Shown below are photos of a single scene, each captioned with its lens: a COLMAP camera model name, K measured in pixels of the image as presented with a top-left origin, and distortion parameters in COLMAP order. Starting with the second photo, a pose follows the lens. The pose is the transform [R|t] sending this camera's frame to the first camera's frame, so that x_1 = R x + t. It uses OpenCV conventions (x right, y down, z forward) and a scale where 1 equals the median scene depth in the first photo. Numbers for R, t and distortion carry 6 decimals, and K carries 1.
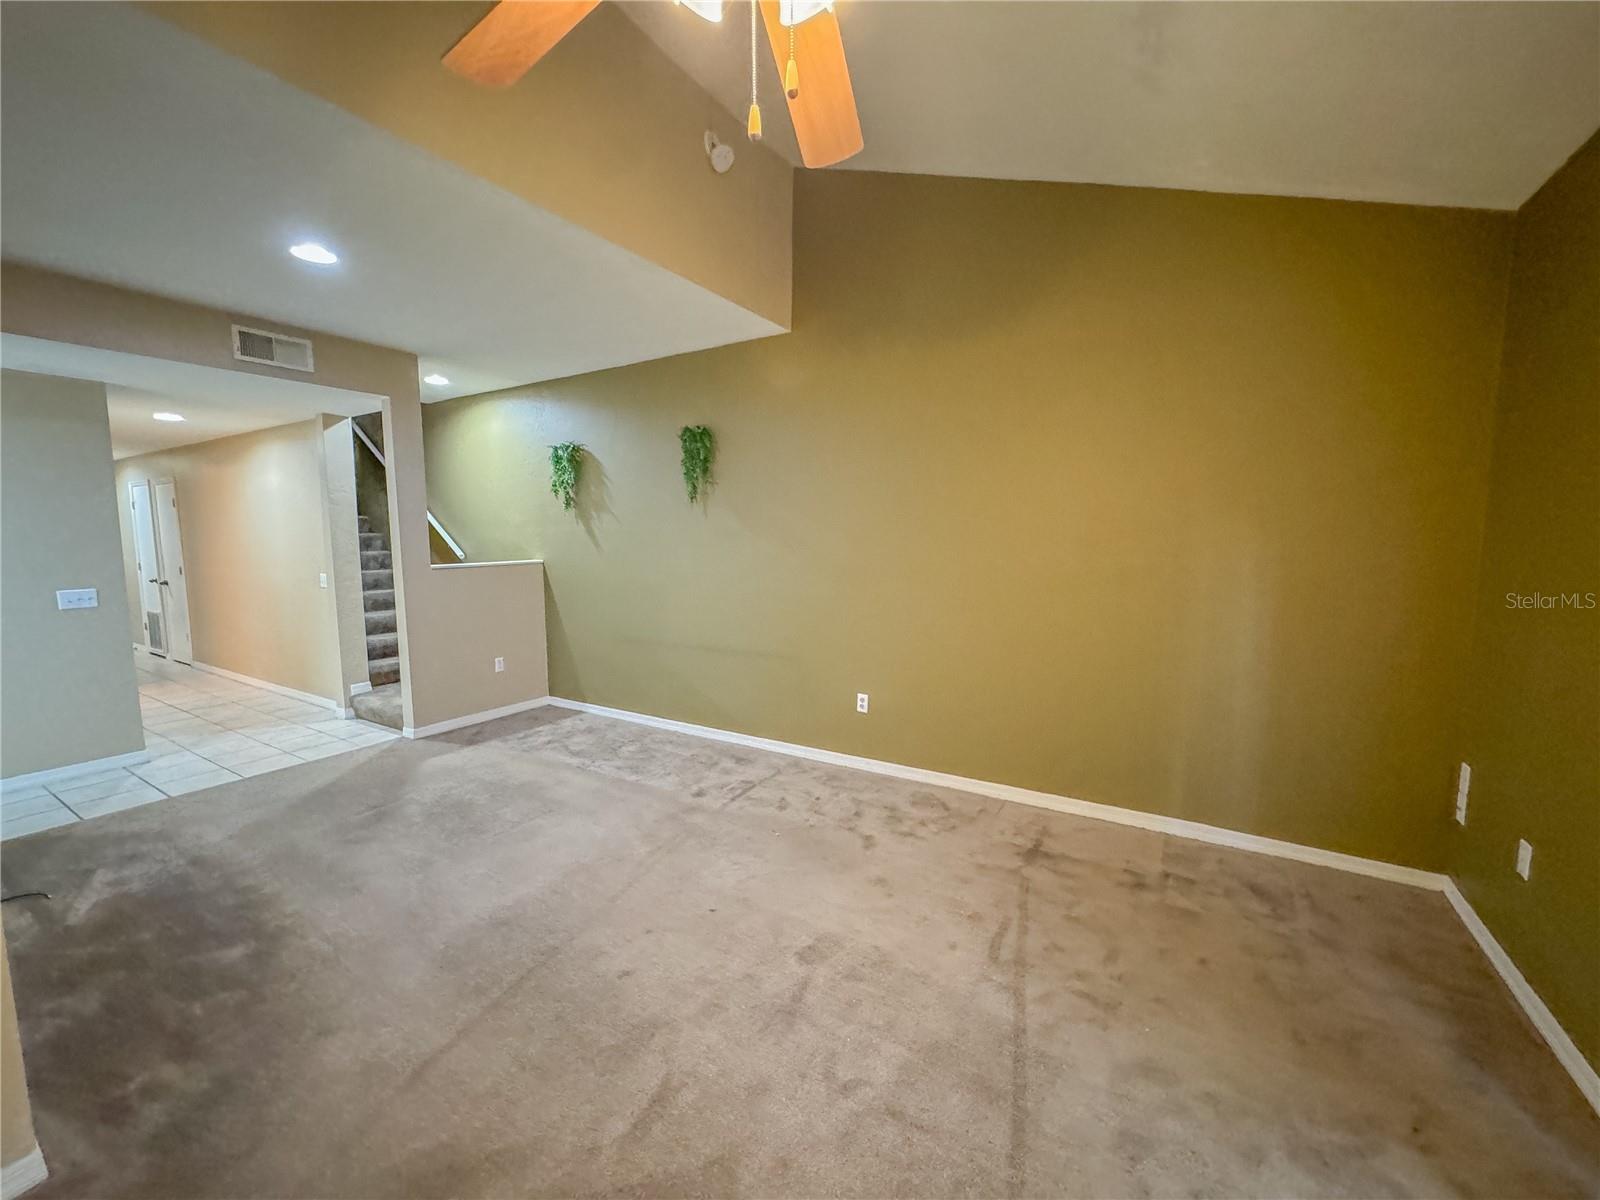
lens RADIAL K [[638.5, 0, 799.7], [0, 638.5, 601.4], [0, 0, 1]] dist [-0.000854, 0.000095]
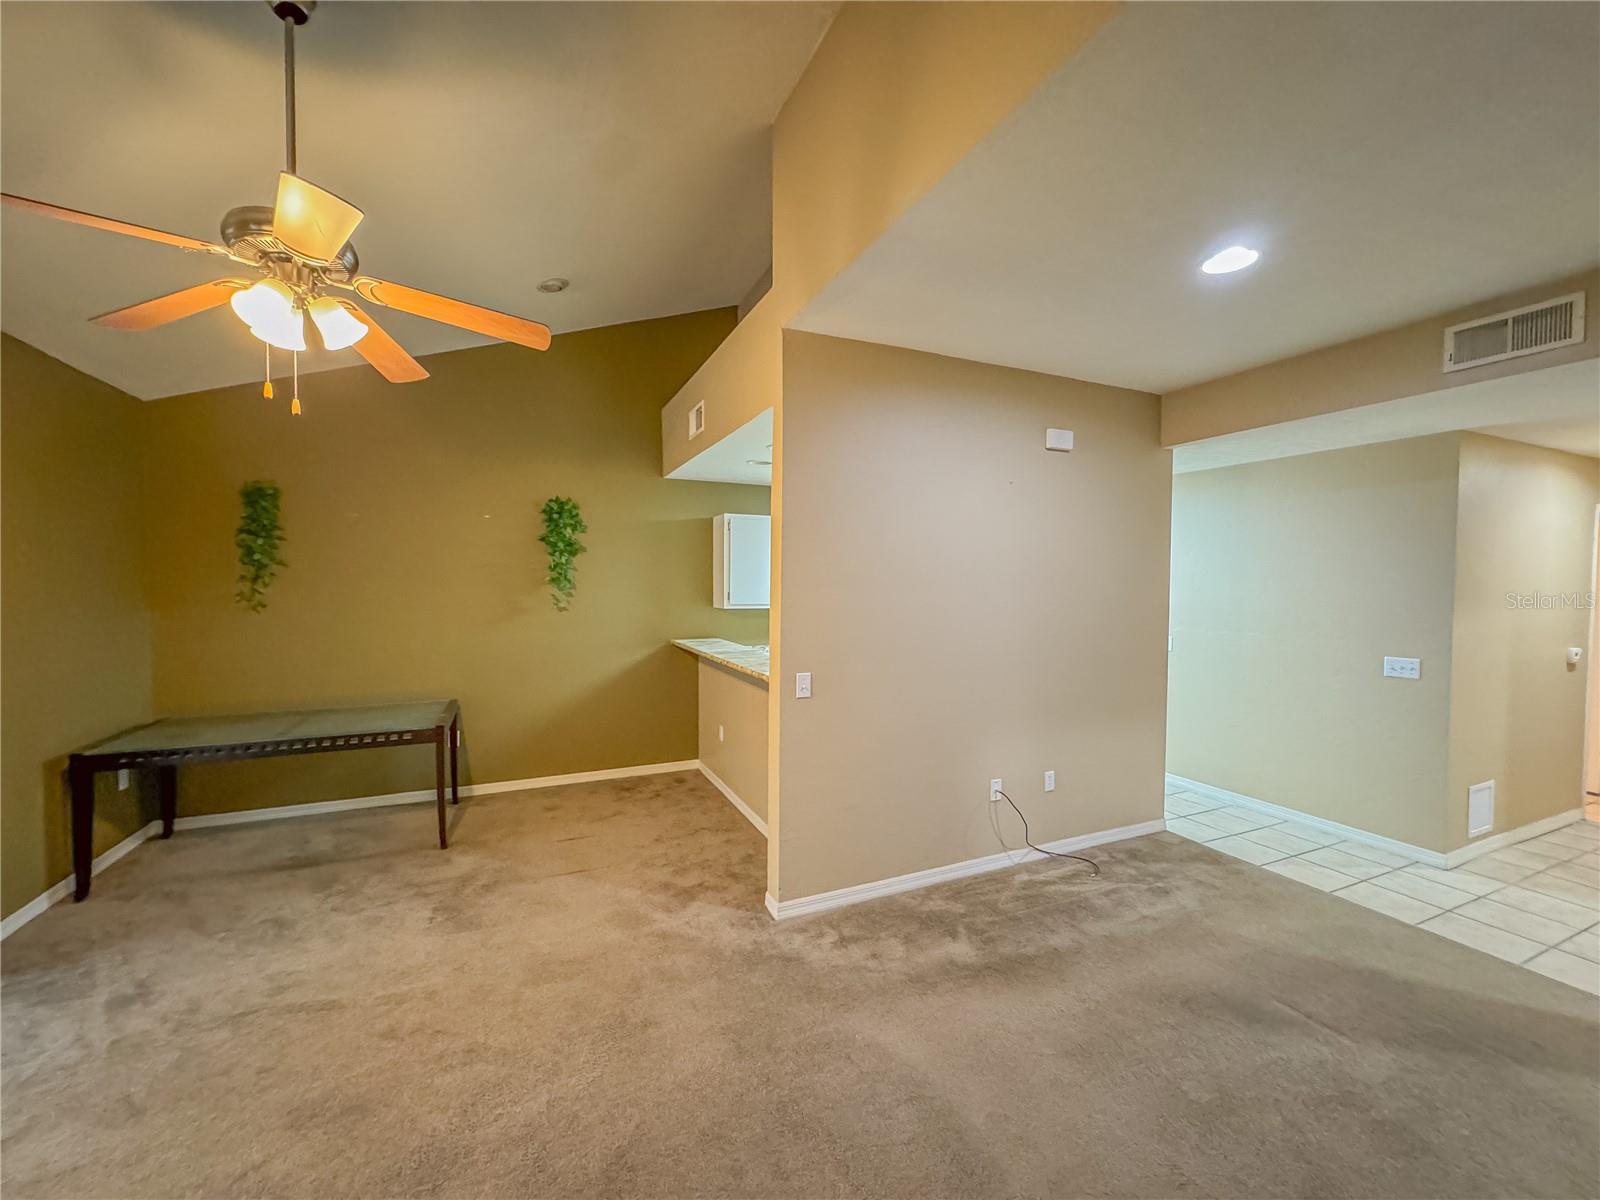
lens RADIAL K [[638.5, 0, 799.7], [0, 638.5, 601.4], [0, 0, 1]] dist [-0.000854, 0.000095]
pose [[-0.560255, 0.024973, -0.827944, 0.161483], [-0.095261, 0.990971, 0.094352, -0.109935], [0.822824, 0.131732, -0.552817, 0.804811]]
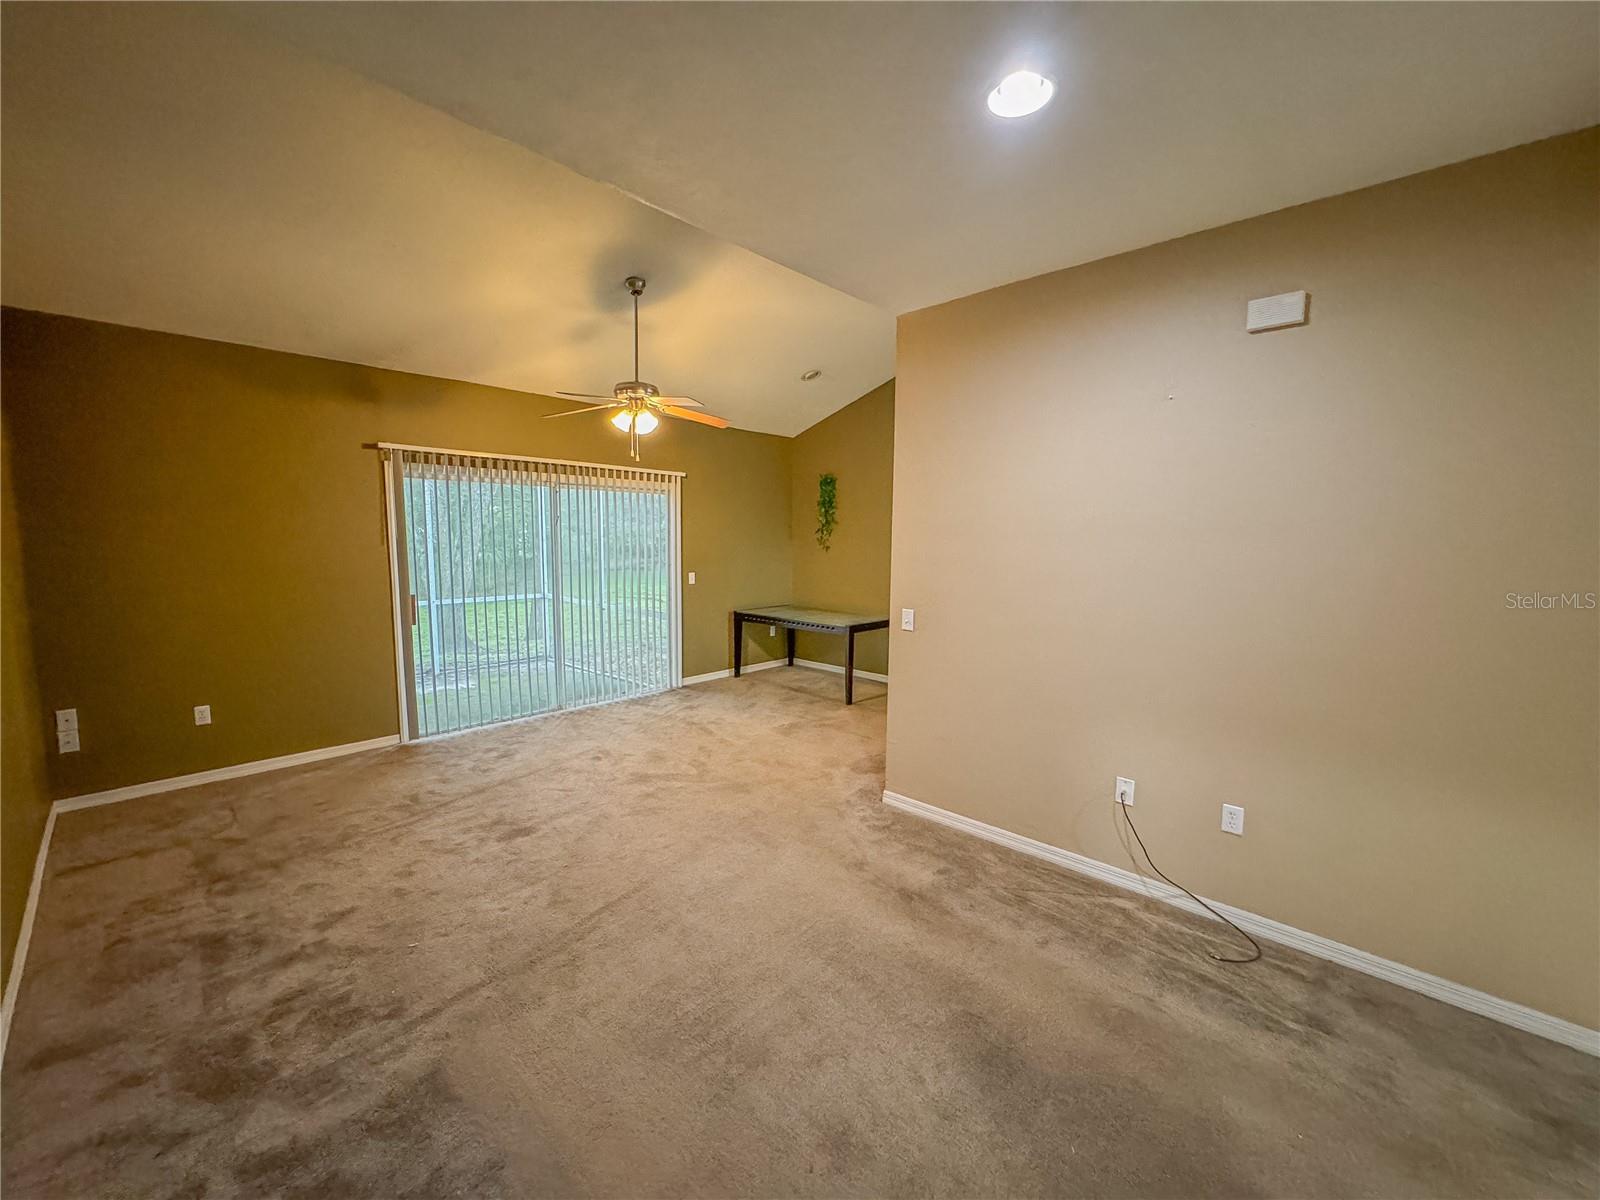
lens RADIAL K [[638.5, 0, 799.7], [0, 638.5, 601.4], [0, 0, 1]] dist [-0.000854, 0.000095]
pose [[-0.979584, -0.027115, 0.199200, -0.529035], [0.016326, 0.976861, 0.213252, -0.160436], [-0.200373, 0.212150, -0.956474, 1.305014]]
